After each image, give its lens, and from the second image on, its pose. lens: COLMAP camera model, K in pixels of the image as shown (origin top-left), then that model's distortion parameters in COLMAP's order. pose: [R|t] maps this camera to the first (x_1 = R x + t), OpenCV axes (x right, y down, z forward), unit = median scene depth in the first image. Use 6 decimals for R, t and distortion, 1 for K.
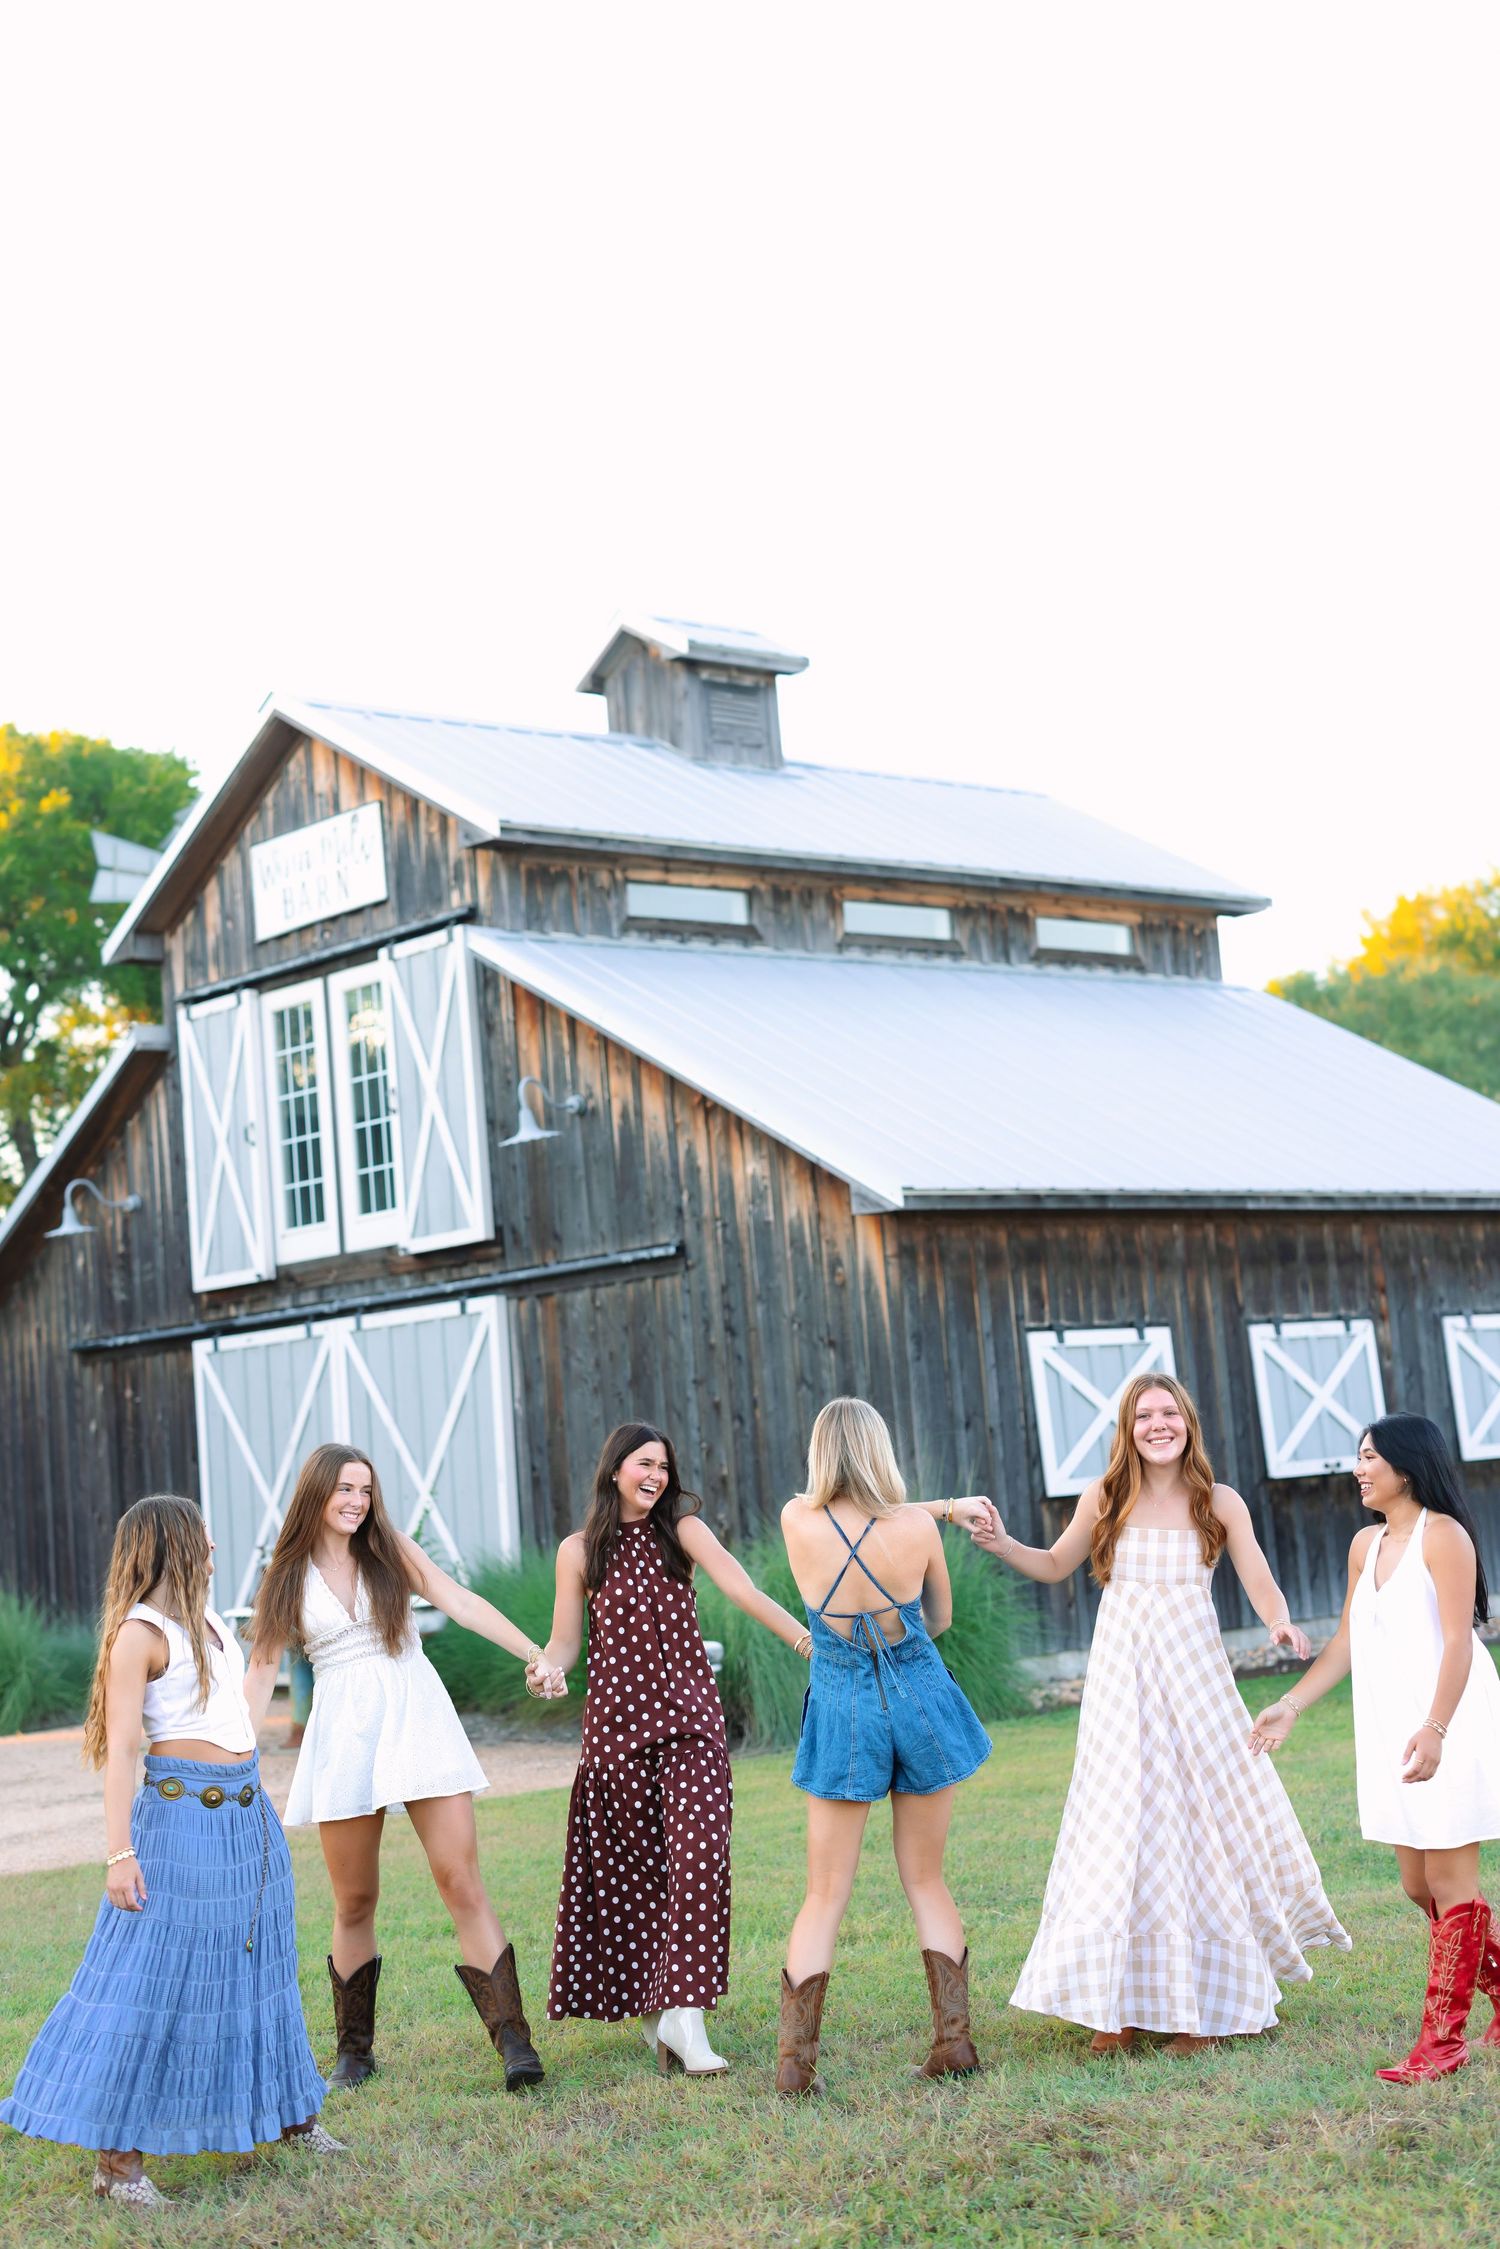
lens RADIAL K [[3220.8, 0, 738.8], [0, 3220.8, 1129.2], [0, 0, 1]] dist [0.018284, 0.023140]
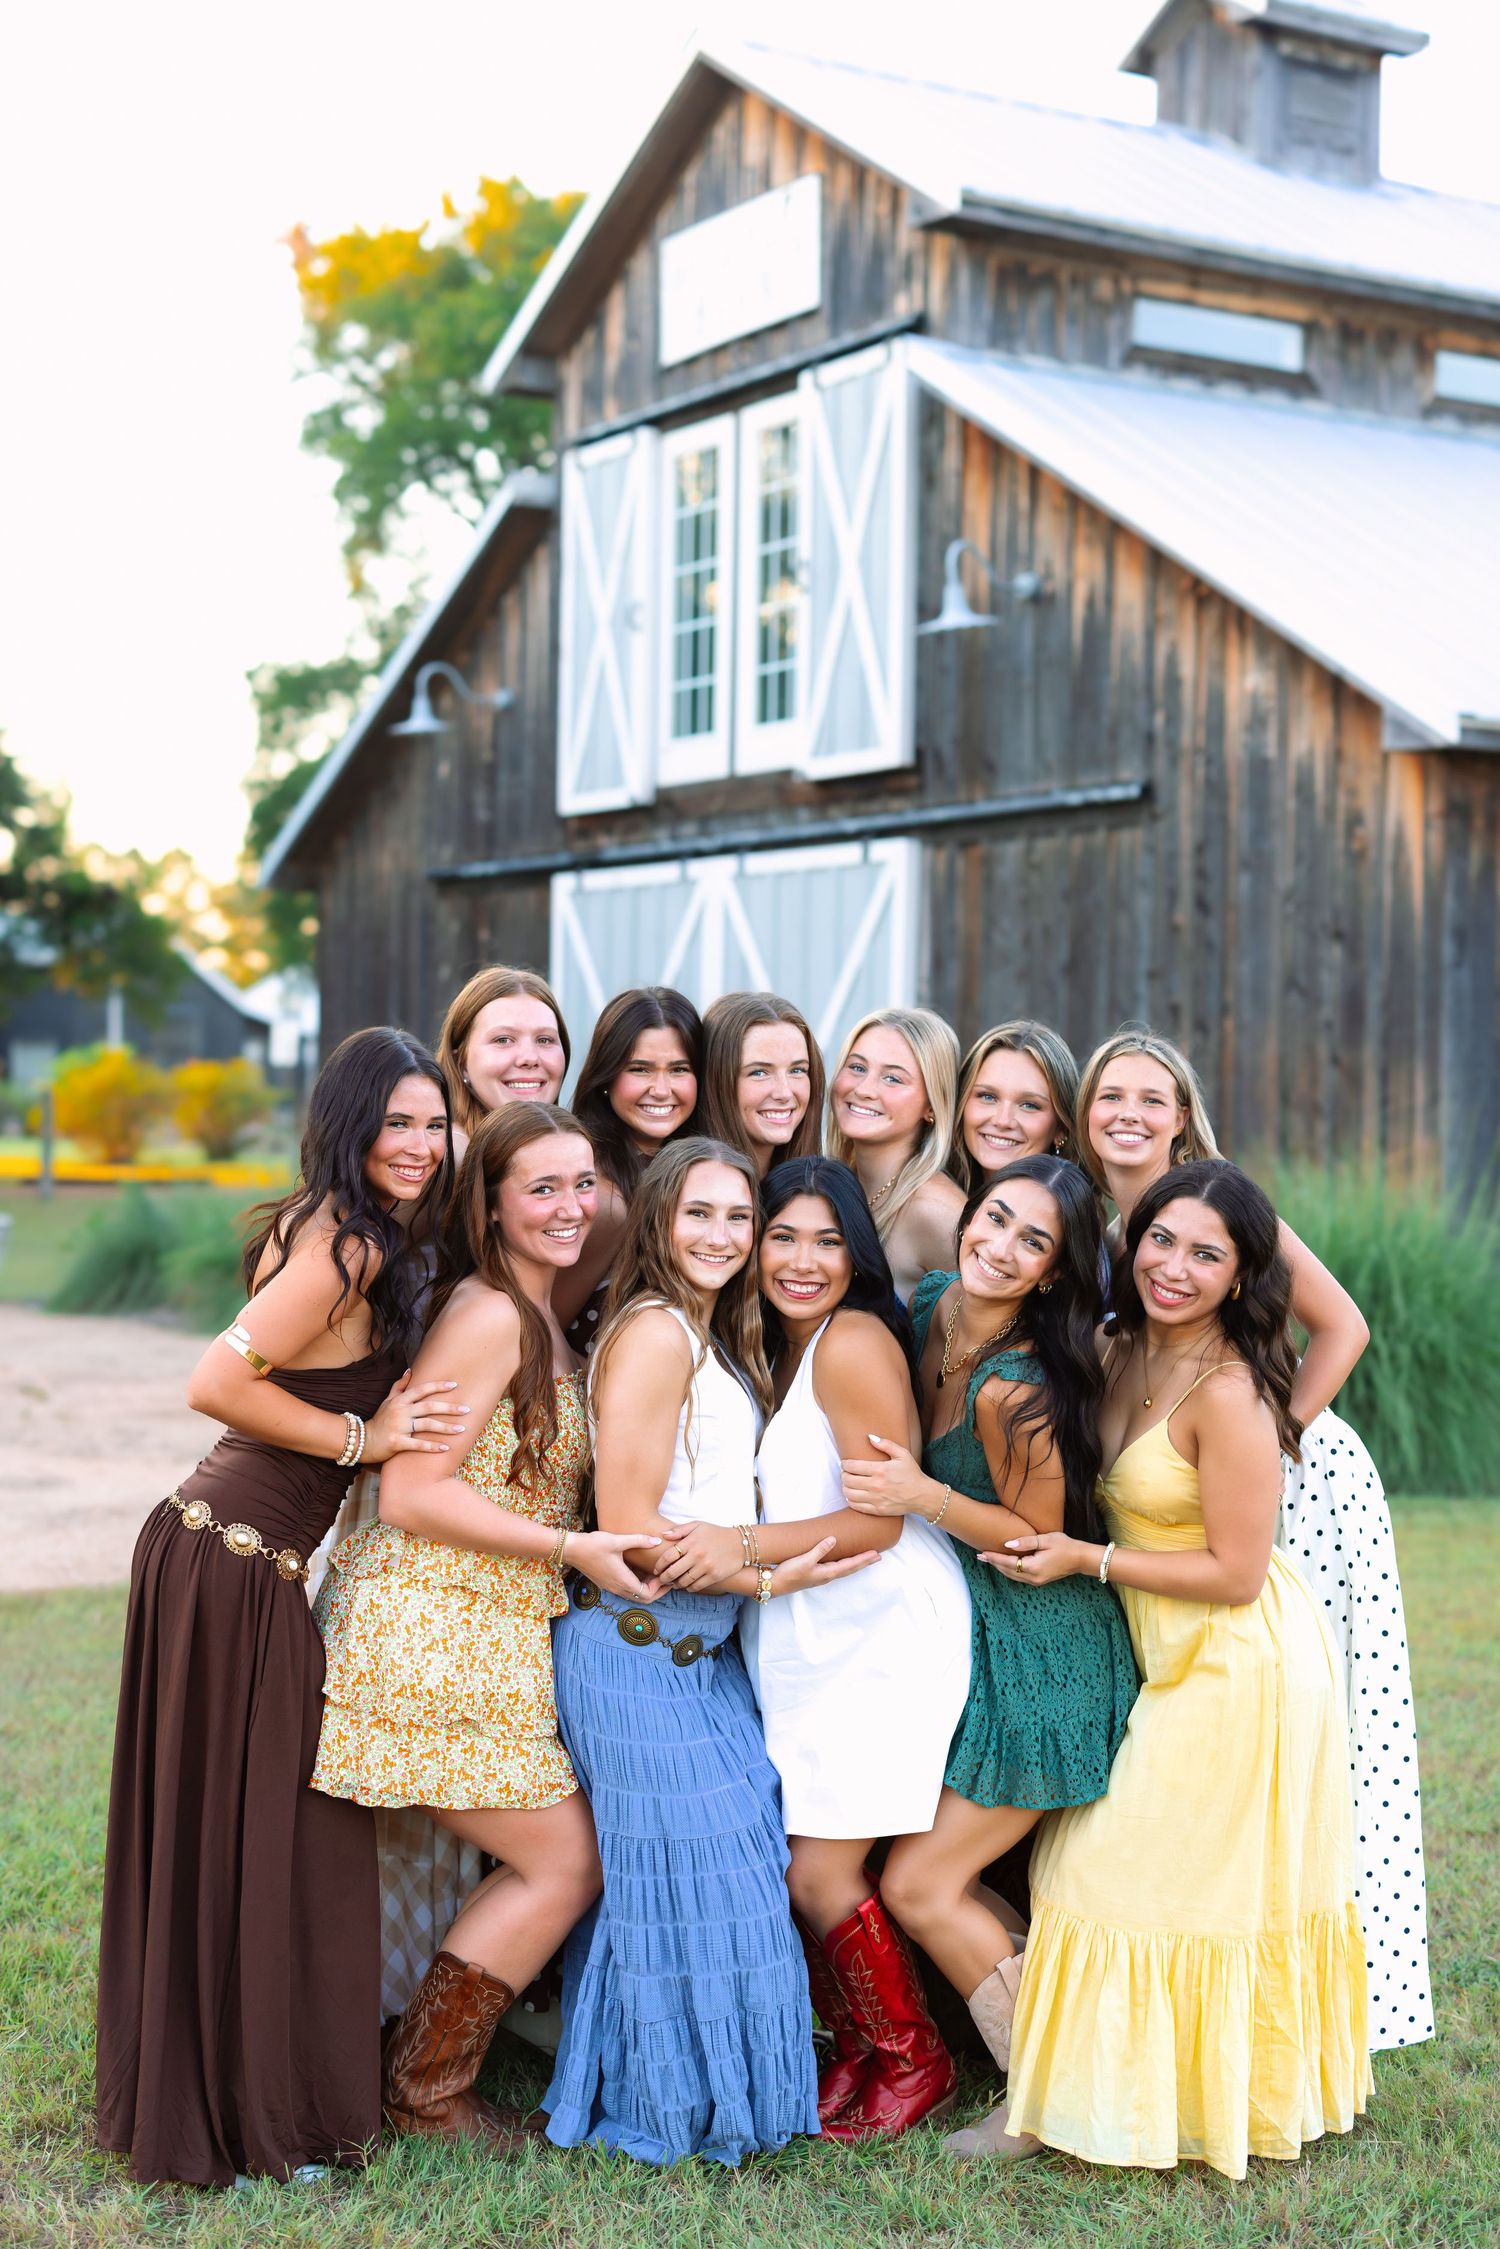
lens RADIAL K [[3220.8, 0, 738.8], [0, 3220.8, 1129.2], [0, 0, 1]] dist [0.018284, 0.023140]
pose [[0.979305, 0.095357, -0.178518, 0.026811], [-0.072705, 0.988923, 0.129401, 0.023602], [0.188880, -0.113744, 0.975391, 0.246131]]
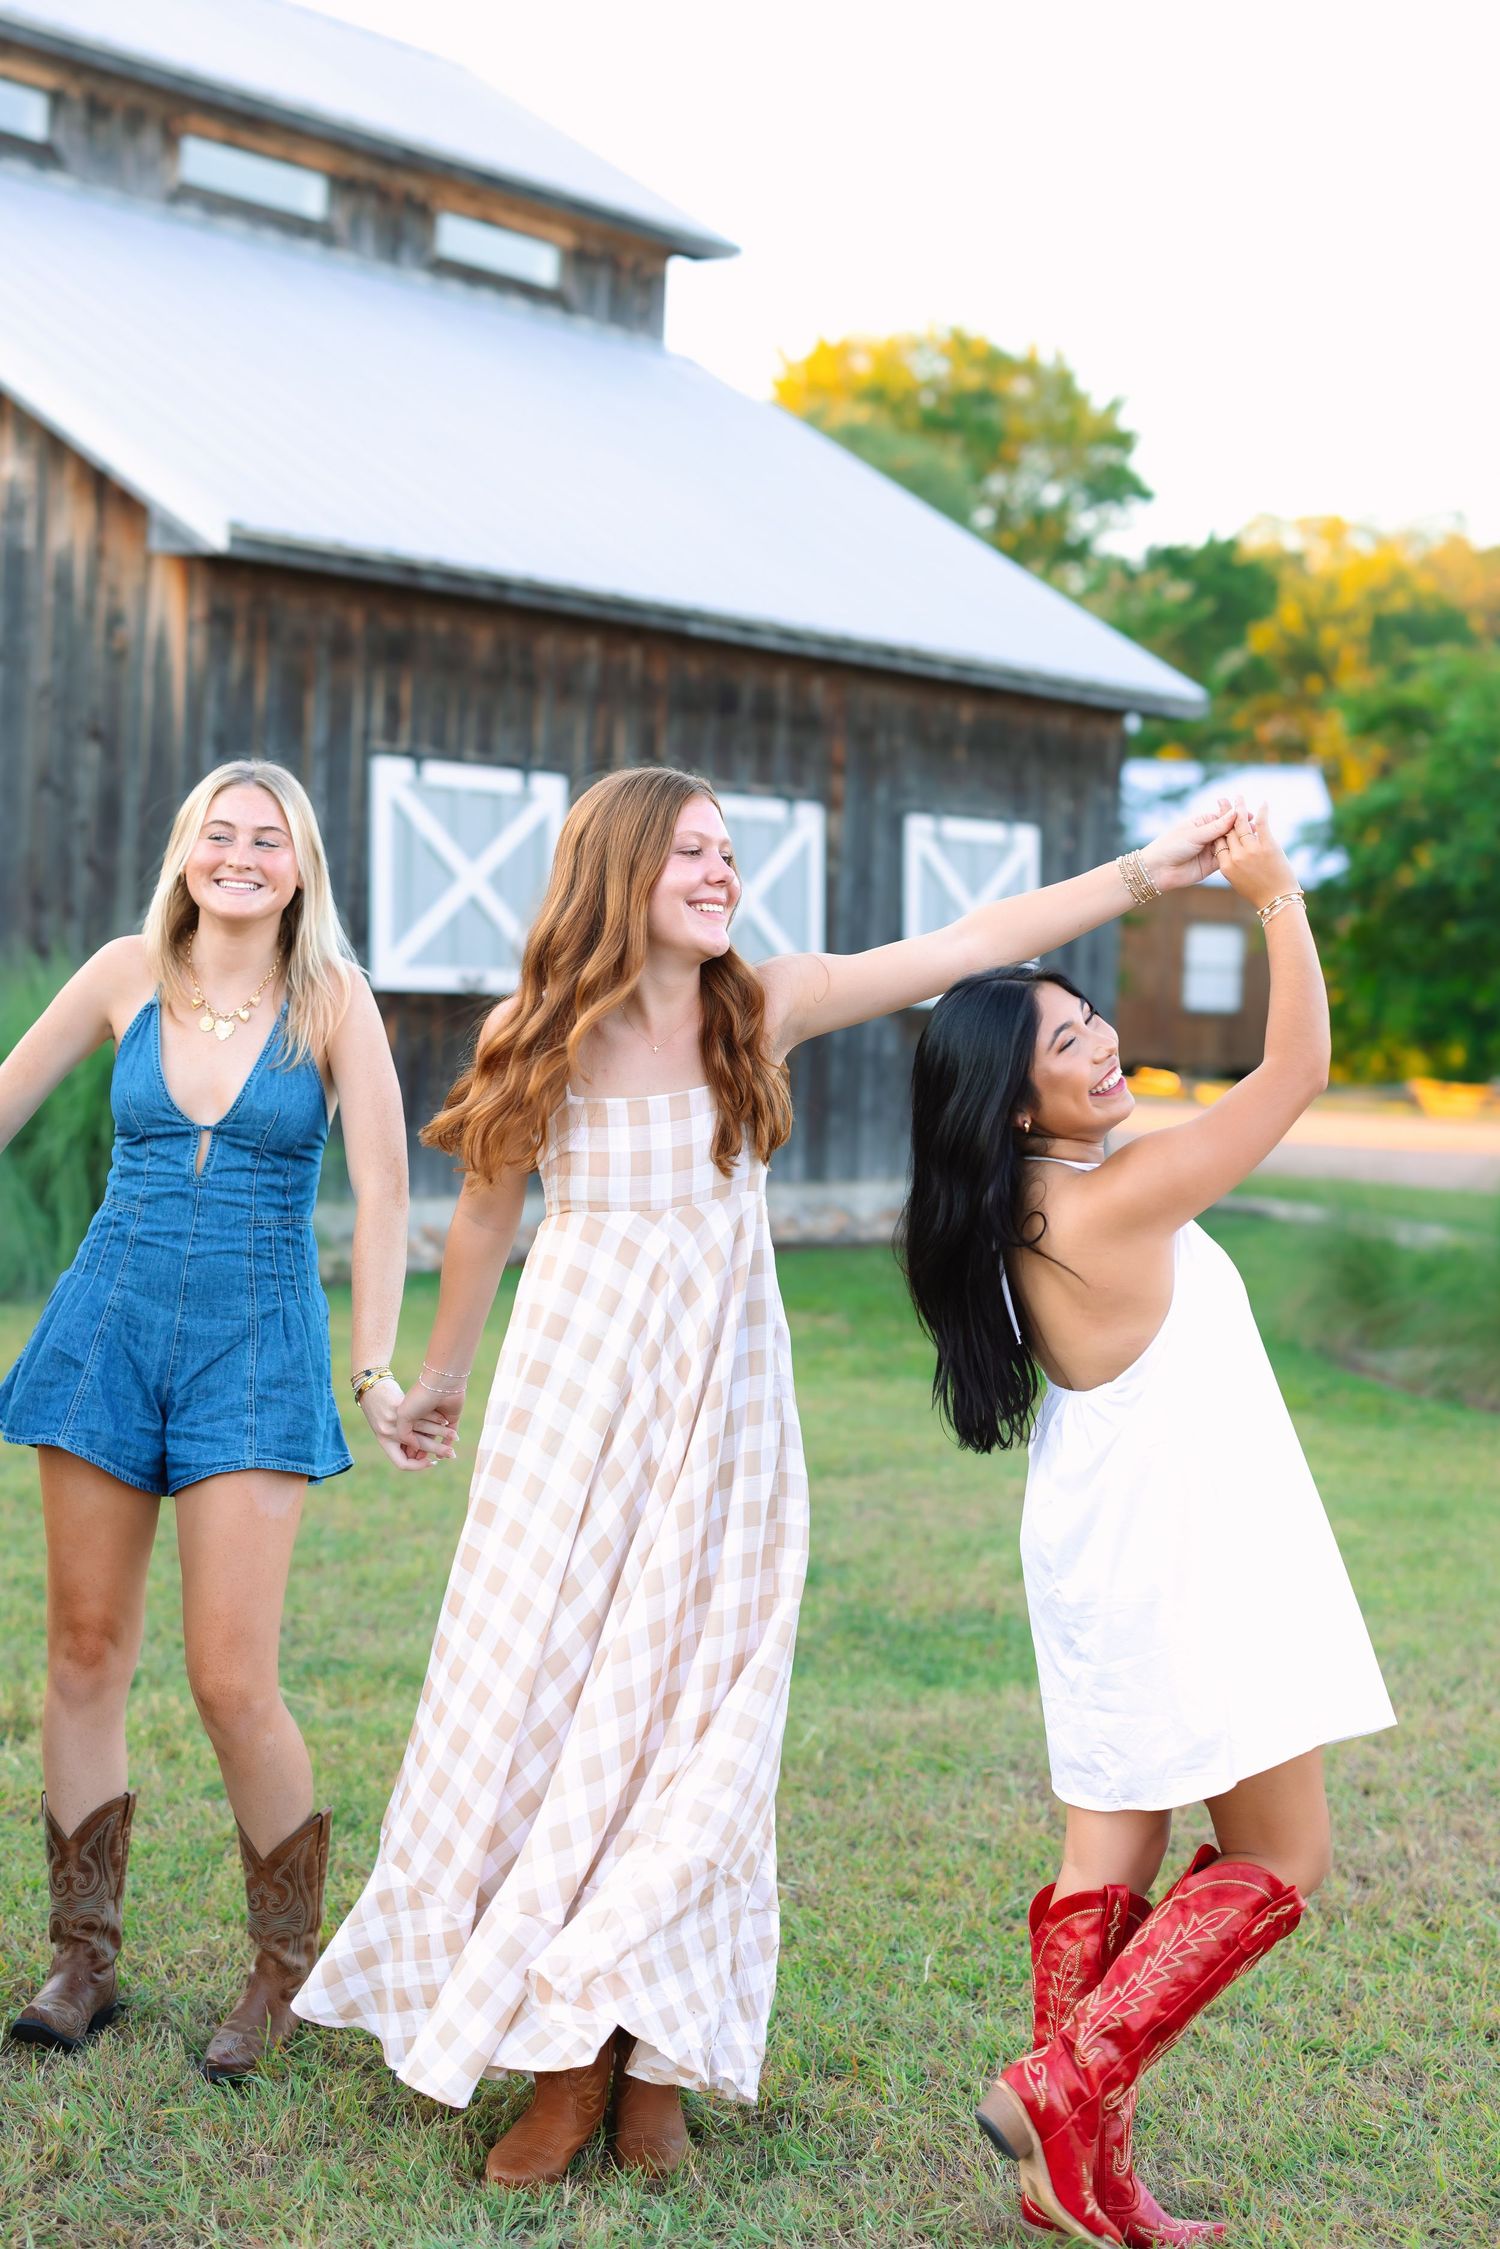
lens RADIAL K [[3583.2, 0, 746.2], [0, 3583.2, 1050.5], [0, 0, 1]] dist [0.012933, 0.035306]
pose [[0.968853, 0.117369, 0.218054, 0.003574], [-0.145124, 0.982599, 0.115920, 0.020562], [-0.200654, -0.143955, 0.969028, 0.183405]]
